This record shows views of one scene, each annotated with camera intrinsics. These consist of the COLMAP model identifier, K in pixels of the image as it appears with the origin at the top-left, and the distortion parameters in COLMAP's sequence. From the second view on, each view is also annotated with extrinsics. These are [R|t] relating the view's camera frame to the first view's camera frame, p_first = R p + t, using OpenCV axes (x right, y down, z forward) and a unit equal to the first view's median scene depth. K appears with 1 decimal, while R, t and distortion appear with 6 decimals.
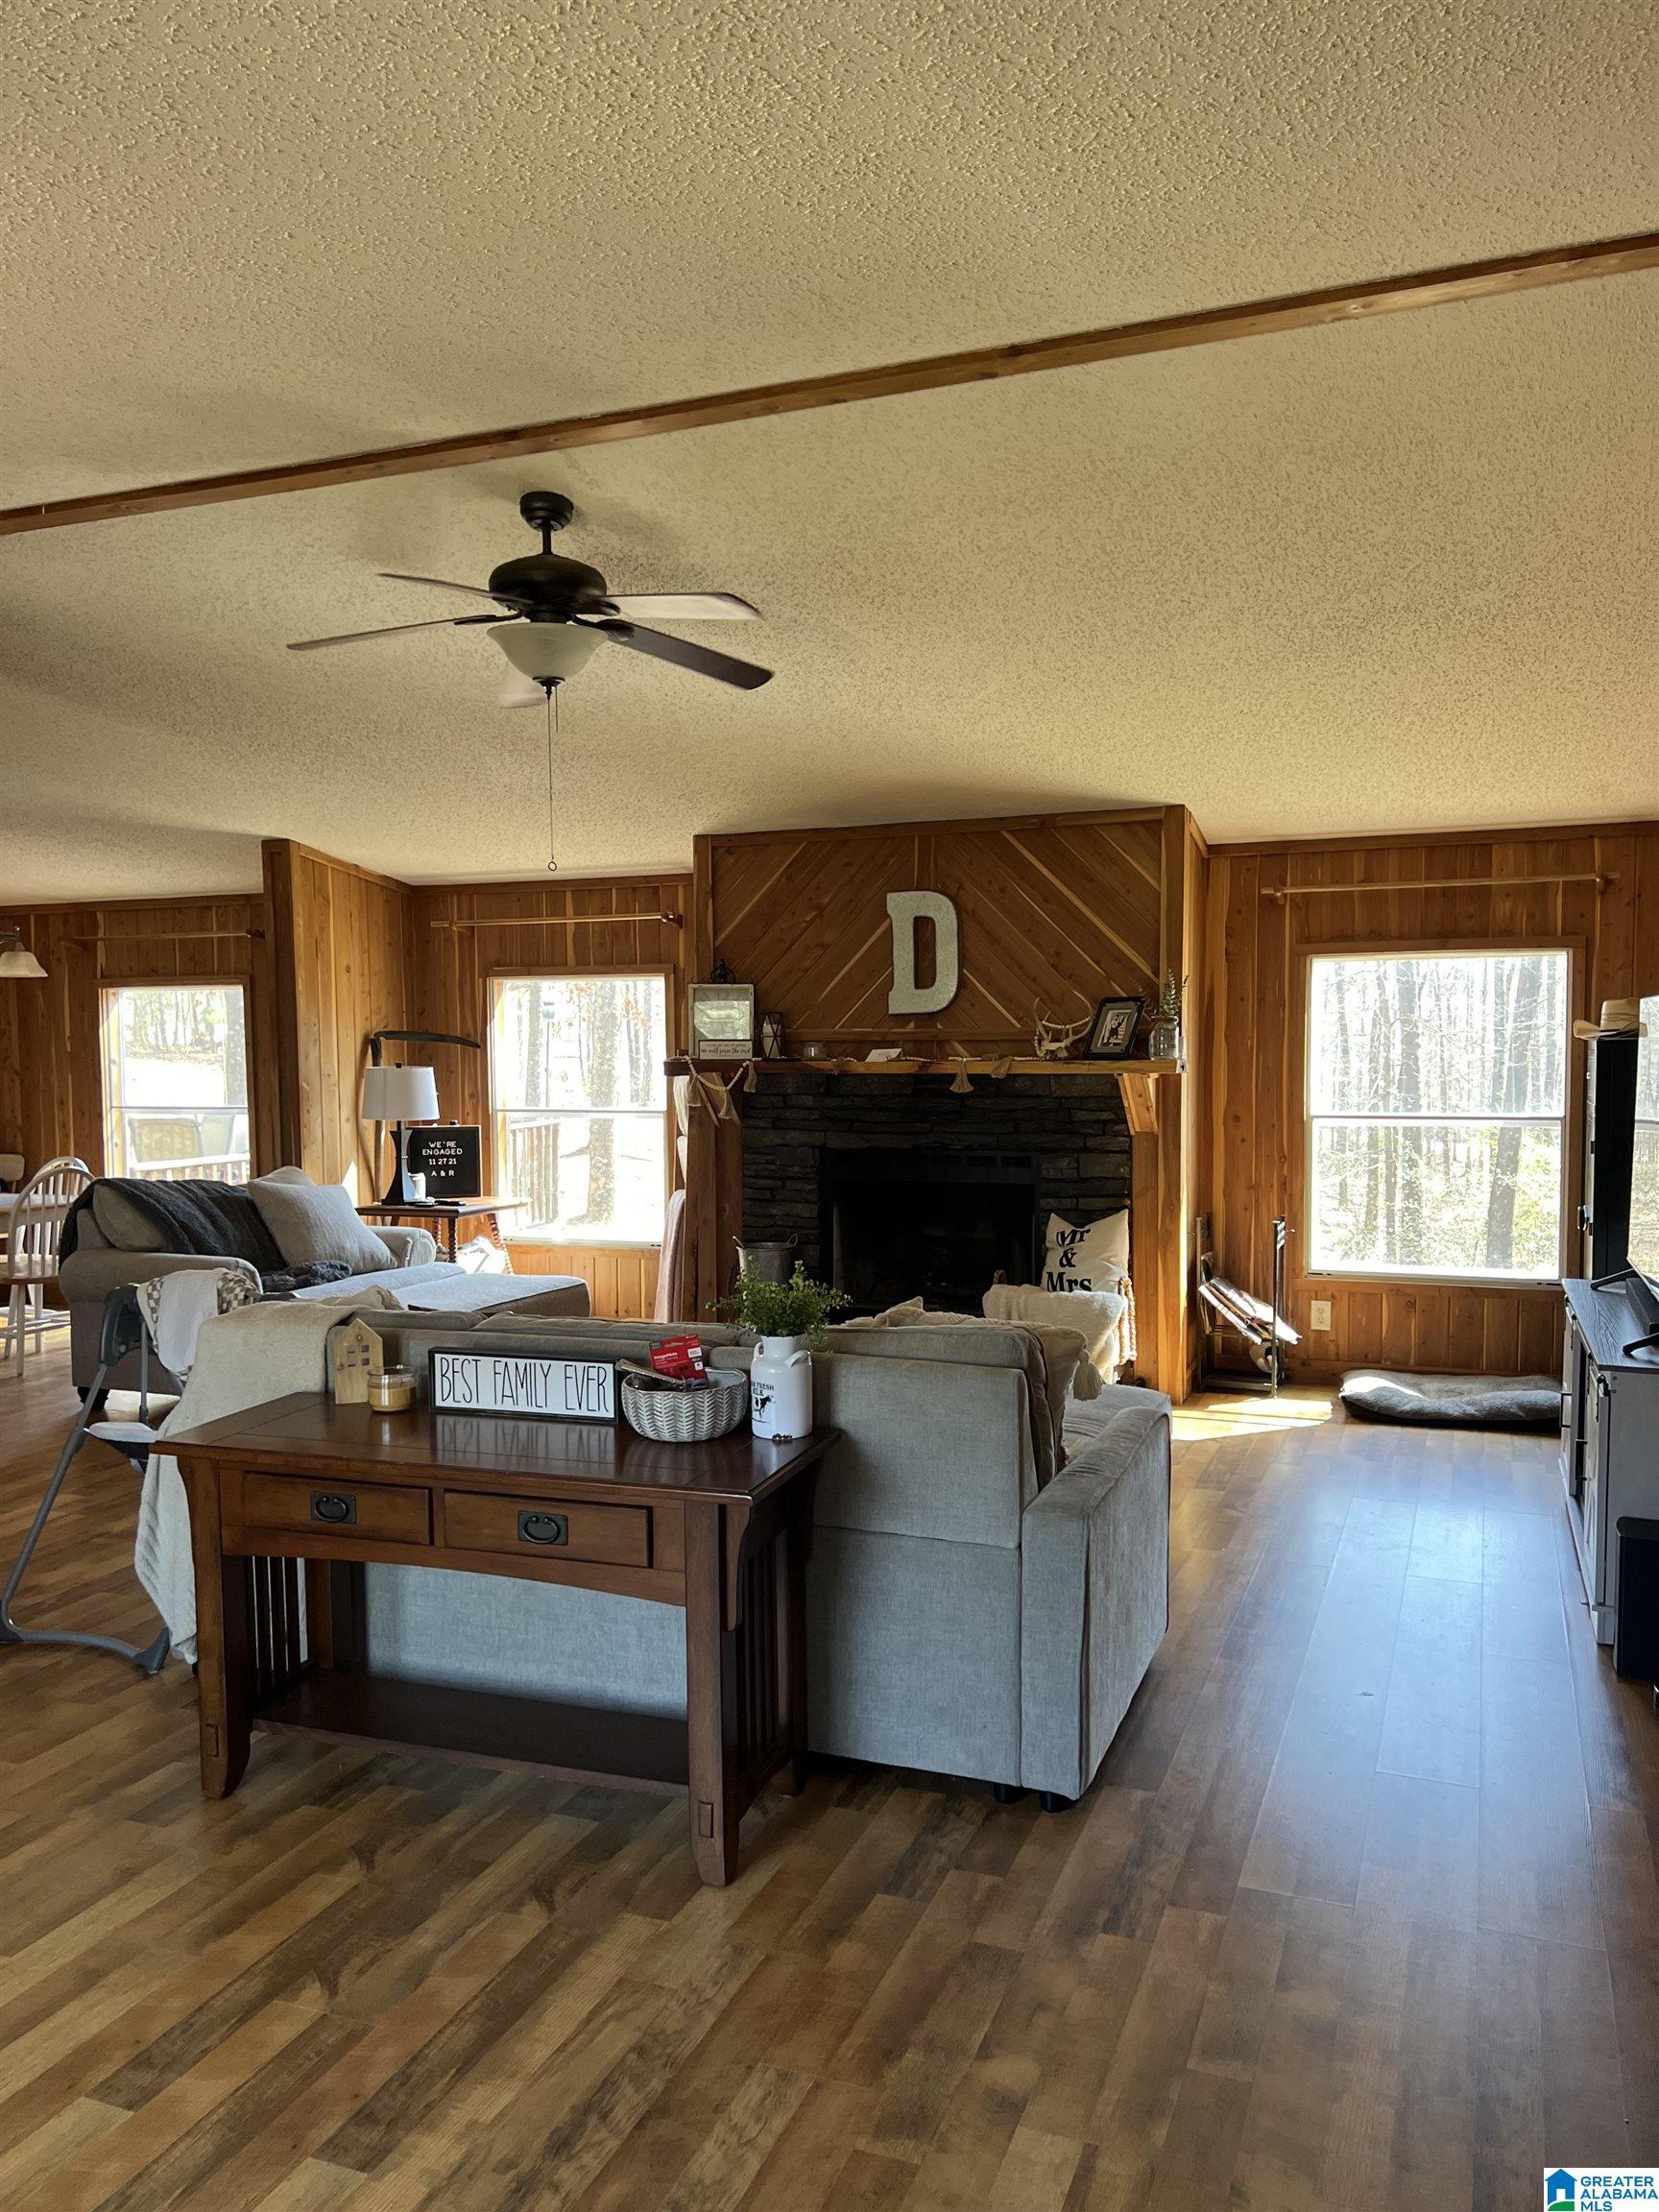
lens RADIAL K [[1636.4, 0, 830.1], [0, 1636.4, 1137.4], [0, 0, 1]] dist [0.066244, -0.069298]
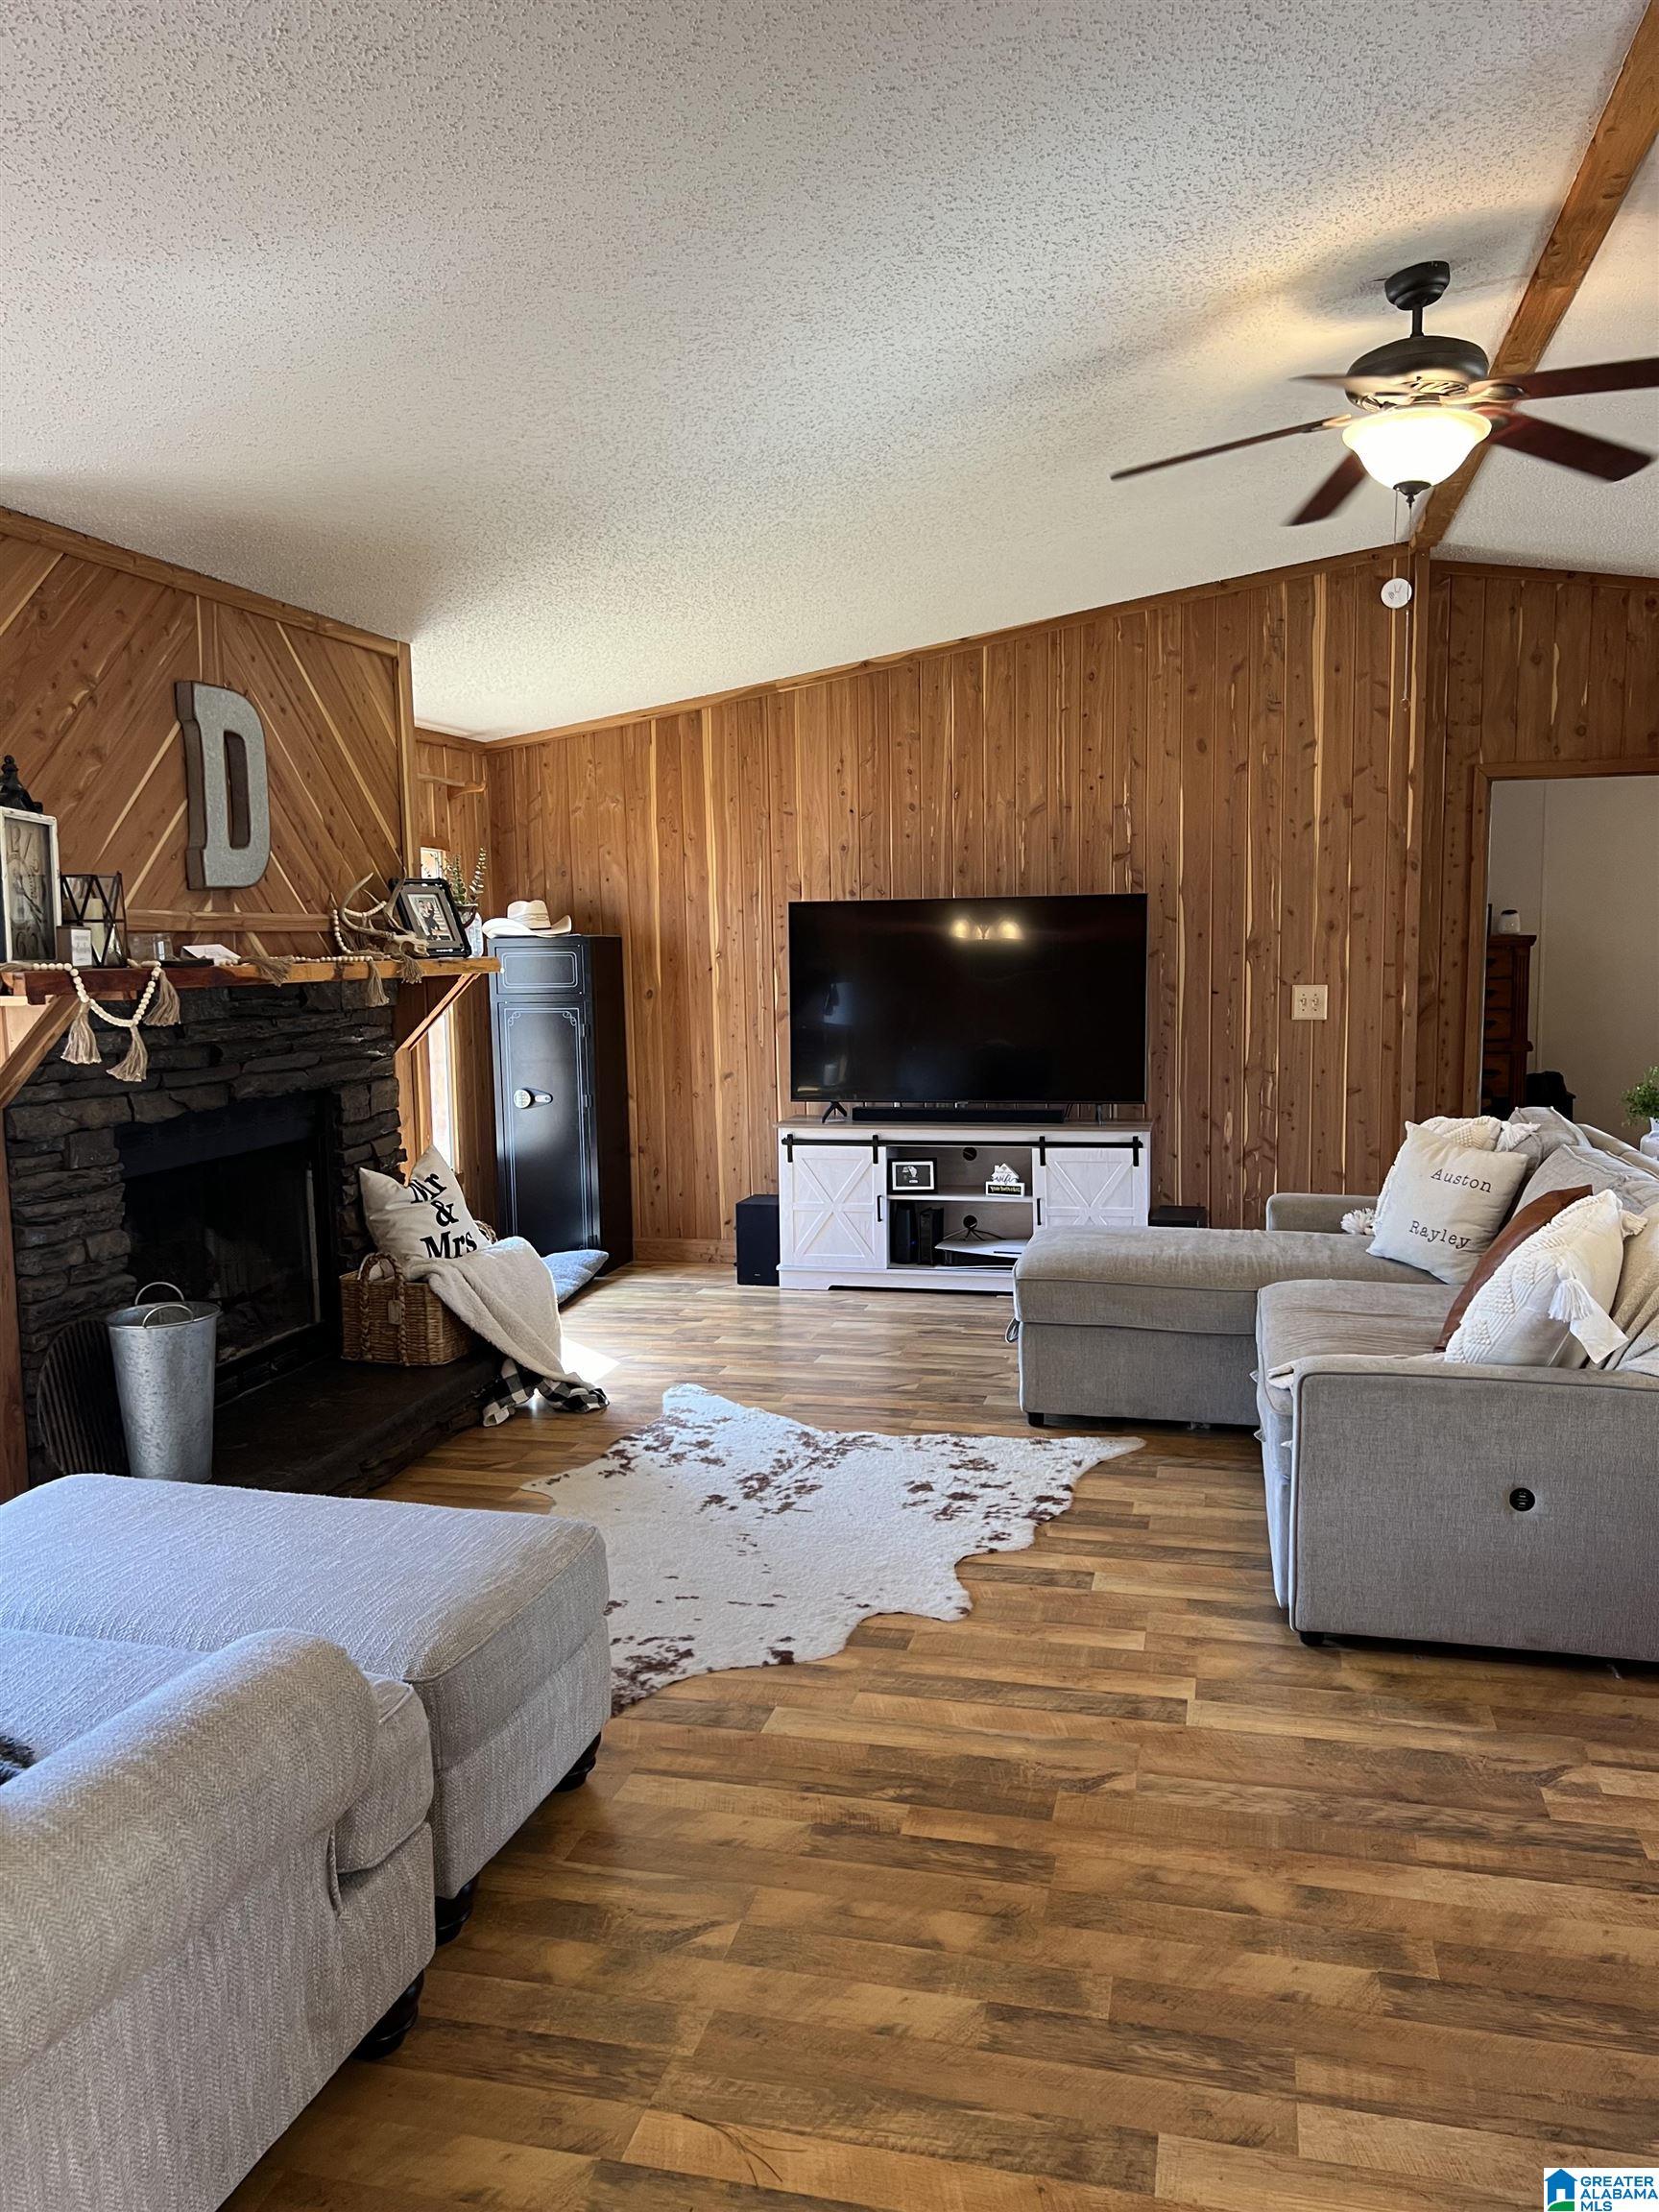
lens RADIAL K [[1636.4, 0, 830.1], [0, 1636.4, 1137.4], [0, 0, 1]] dist [0.066244, -0.069298]
pose [[-0.127707, -0.112157, 0.985450, -0.605302], [0.078488, 0.989327, 0.122769, -0.040693], [-0.988701, 0.093025, -0.117541, 0.850638]]
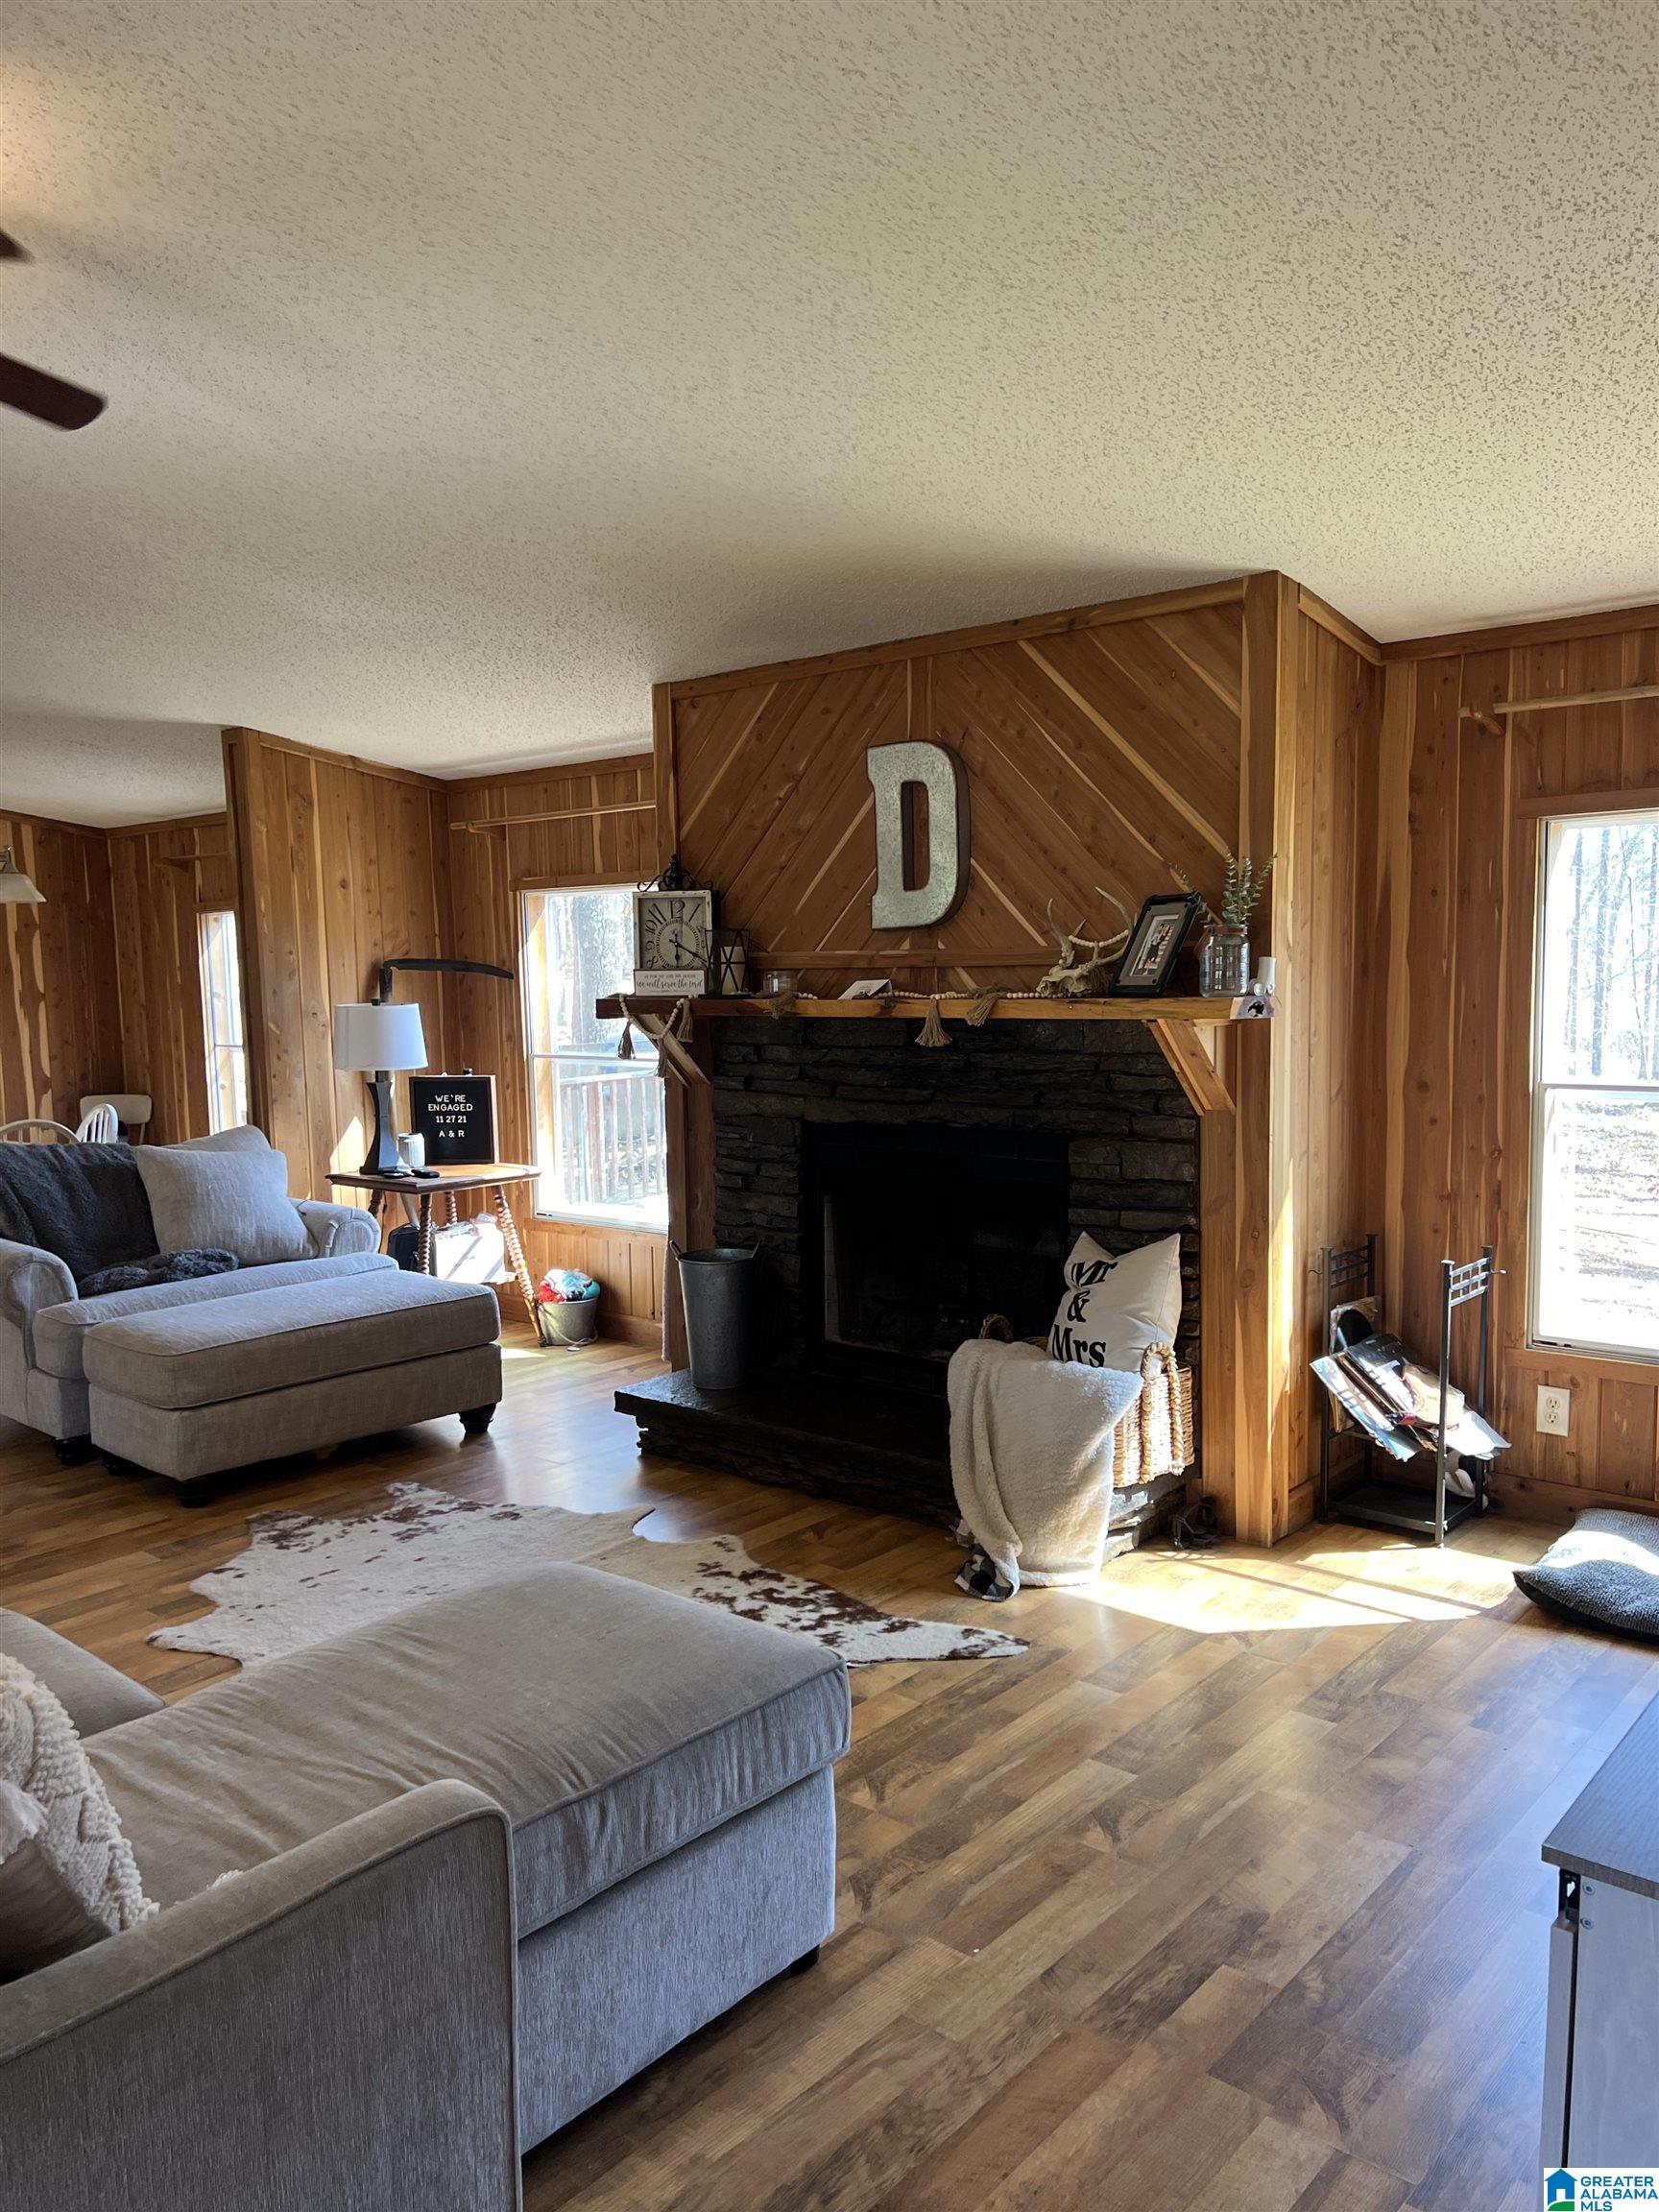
lens RADIAL K [[1643.2, 0, 833.1], [0, 1643.2, 1140.5], [0, 0, 1]] dist [0.067387, -0.108832]
pose [[0.944185, 0.024303, -0.328518, 0.248052], [-0.006972, 0.998526, 0.053829, -0.023703], [0.329342, -0.048534, 0.942962, 0.340575]]
